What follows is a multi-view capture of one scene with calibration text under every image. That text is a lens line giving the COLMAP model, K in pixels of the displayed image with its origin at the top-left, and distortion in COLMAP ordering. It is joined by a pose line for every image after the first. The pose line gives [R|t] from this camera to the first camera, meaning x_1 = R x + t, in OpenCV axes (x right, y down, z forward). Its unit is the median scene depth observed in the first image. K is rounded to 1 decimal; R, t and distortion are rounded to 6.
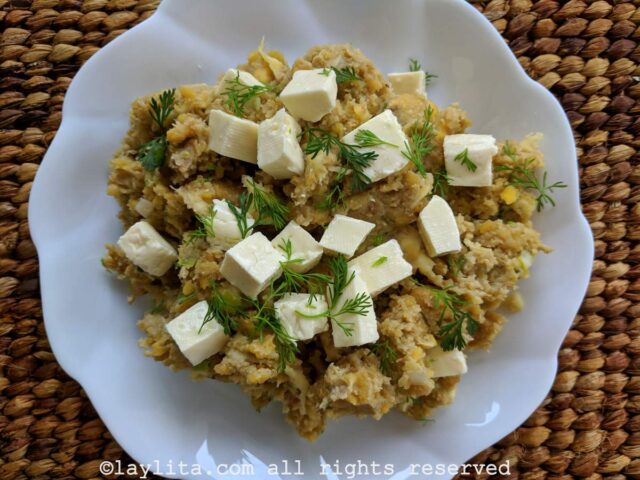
lens RADIAL K [[484.6, 0, 319.2], [0, 484.6, 238.9], [0, 0, 1]] dist [0.004083, -0.005690]
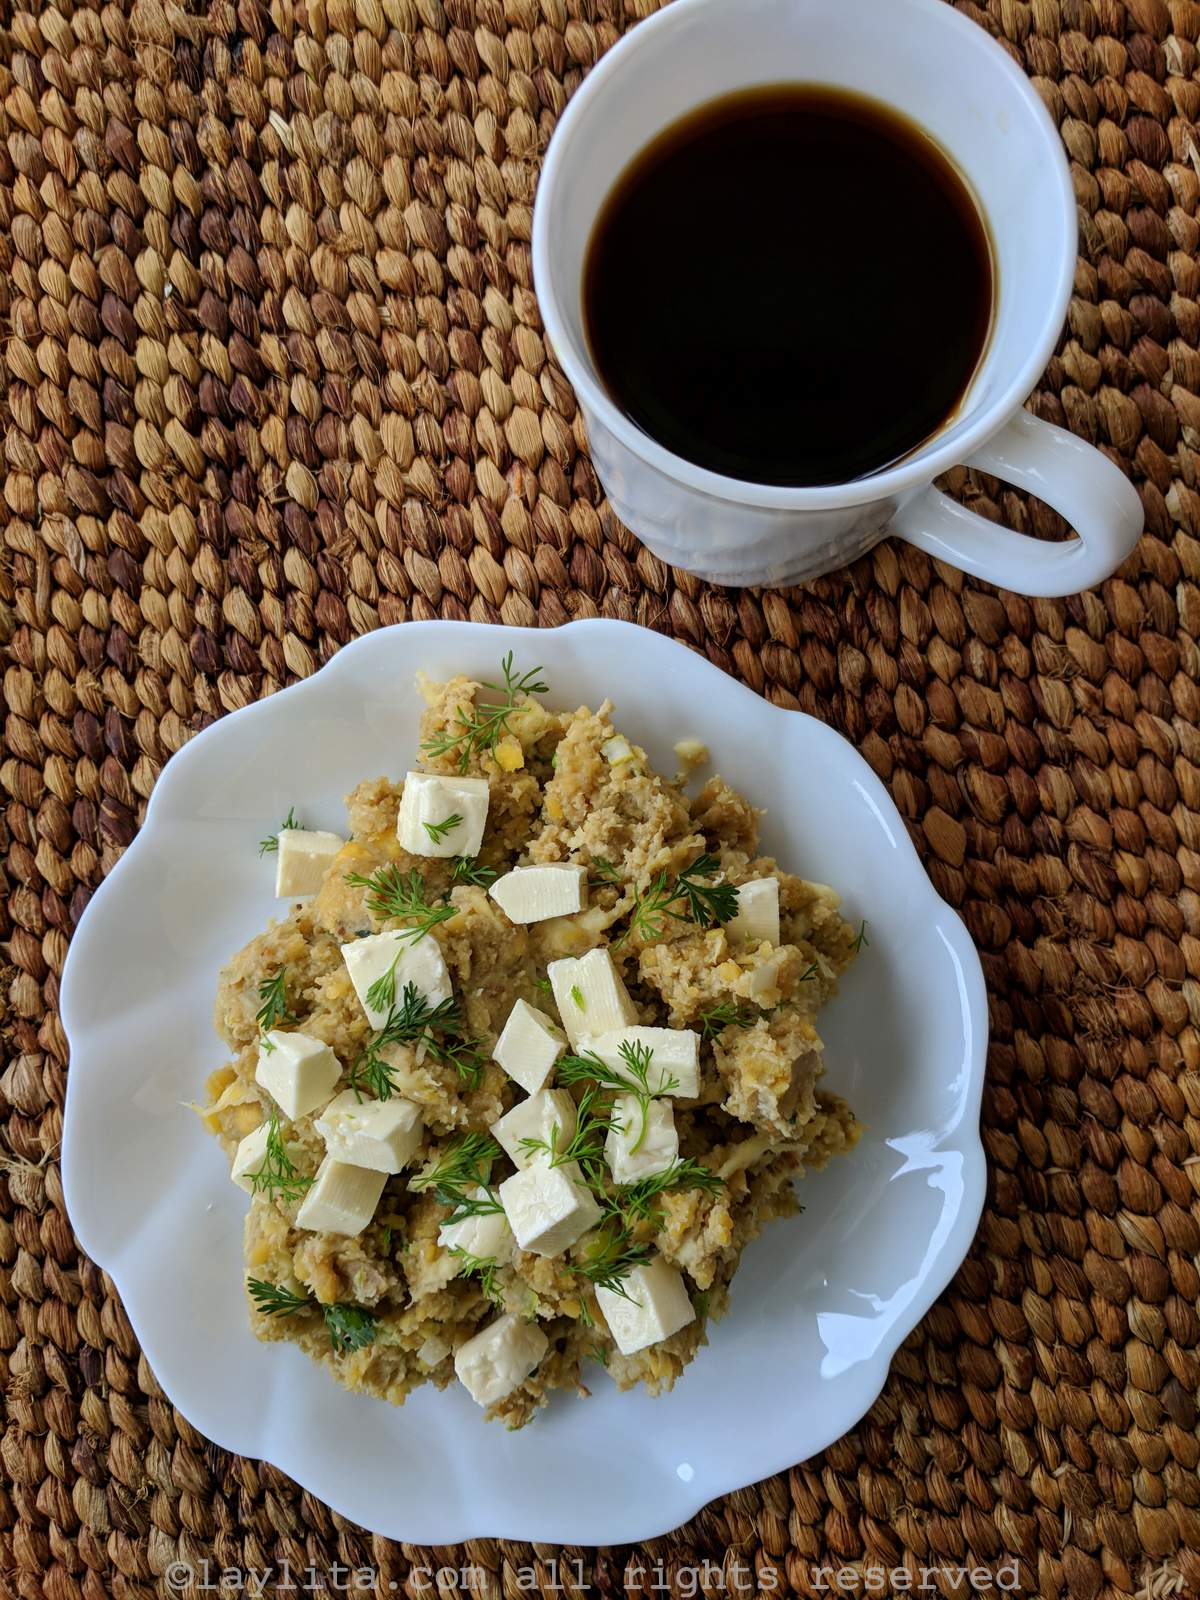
lens RADIAL K [[1211.6, 0, 603.3], [0, 1211.6, 798.4], [0, 0, 1]] dist [0.004083, -0.005690]
pose [[0.159719, -0.987129, 0.008086, 0.372051], [0.987105, 0.159792, 0.009478, 0.022261], [-0.010648, 0.006467, 0.999922, -0.568253]]
